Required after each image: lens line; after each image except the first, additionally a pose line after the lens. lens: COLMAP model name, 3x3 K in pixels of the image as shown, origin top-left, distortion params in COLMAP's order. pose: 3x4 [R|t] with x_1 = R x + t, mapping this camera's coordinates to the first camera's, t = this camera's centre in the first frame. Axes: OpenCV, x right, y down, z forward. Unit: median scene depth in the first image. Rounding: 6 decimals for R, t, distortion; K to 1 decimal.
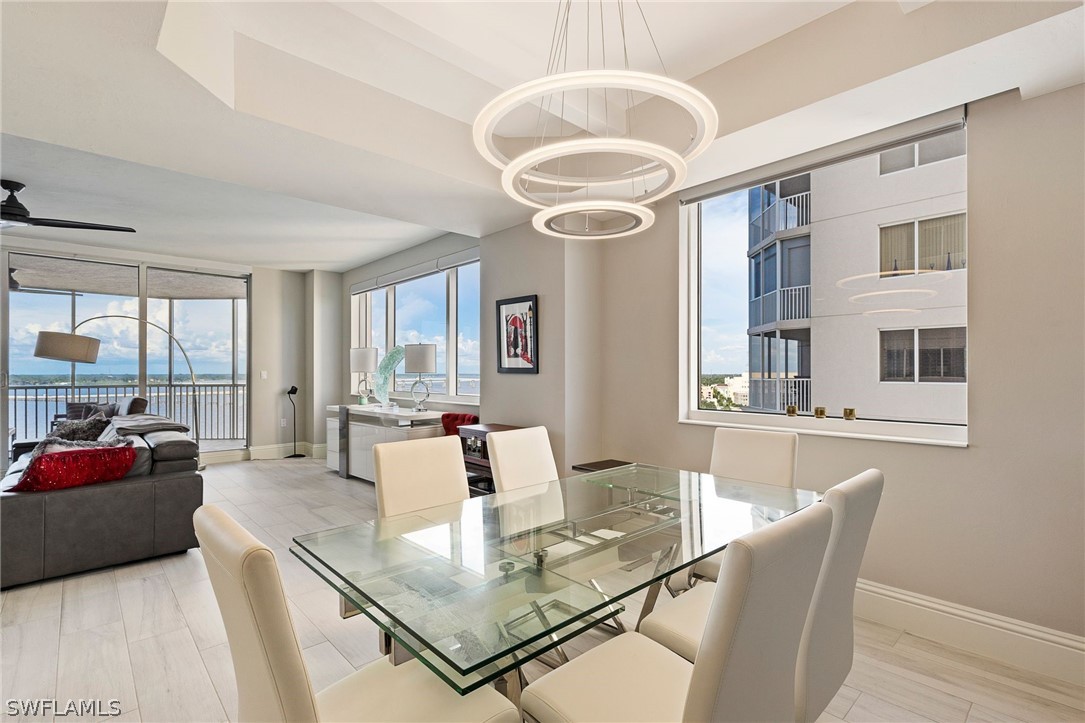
lens RADIAL K [[499.6, 0, 542.4], [0, 499.6, 367.3], [0, 0, 1]] dist [-0.000546, 0.000040]
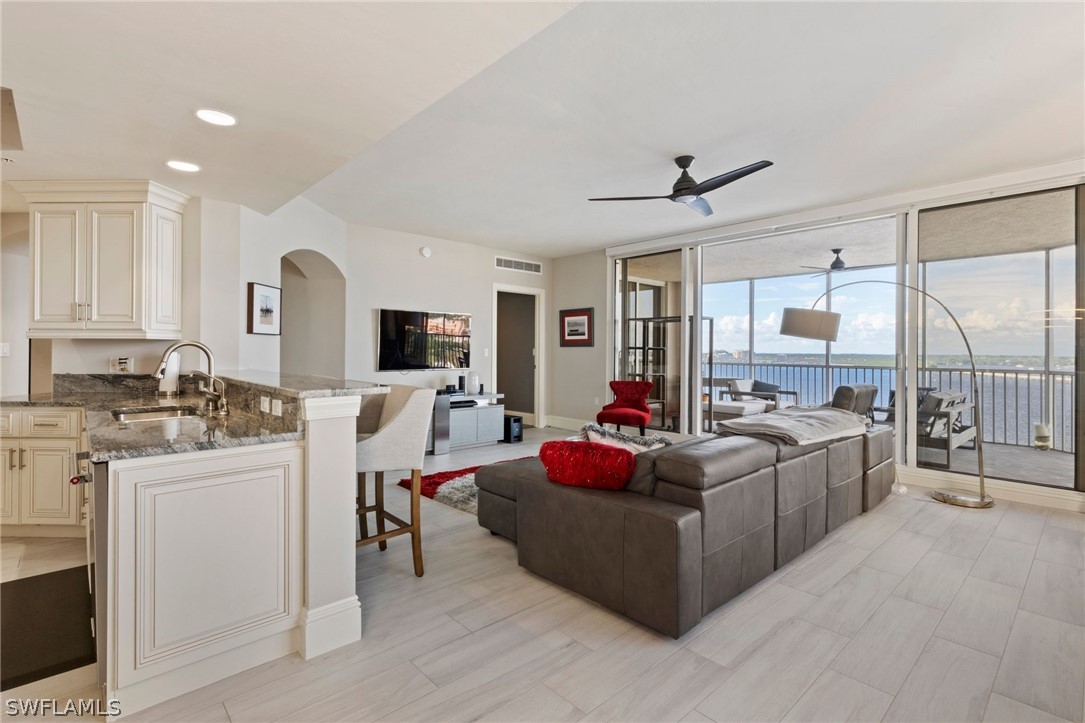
lens RADIAL K [[499.6, 0, 537.9], [0, 499.6, 354.1], [0, 0, 1]] dist [-0.000546, 0.000040]
pose [[-0.014641, 0.008116, -0.999860, -0.054384], [0.000944, 0.999967, 0.008103, 0.007111], [0.999892, -0.000825, -0.014648, 0.512874]]
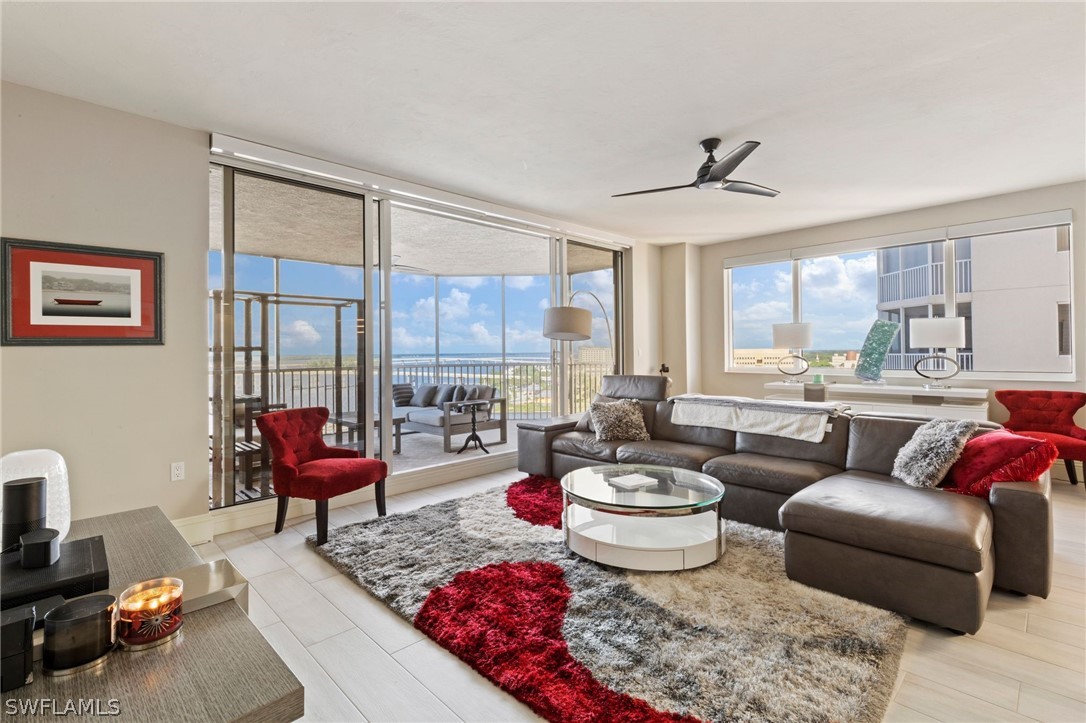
lens RADIAL K [[500.1, 0, 538.7], [0, 500.1, 353.8], [0, 0, 1]] dist [-0.000546, 0.000040]
pose [[0.999816, -0.010961, 0.015734, -1.014023], [0.010761, 0.999861, 0.012730, 0.005387], [-0.015872, -0.012558, 0.999795, 0.044715]]
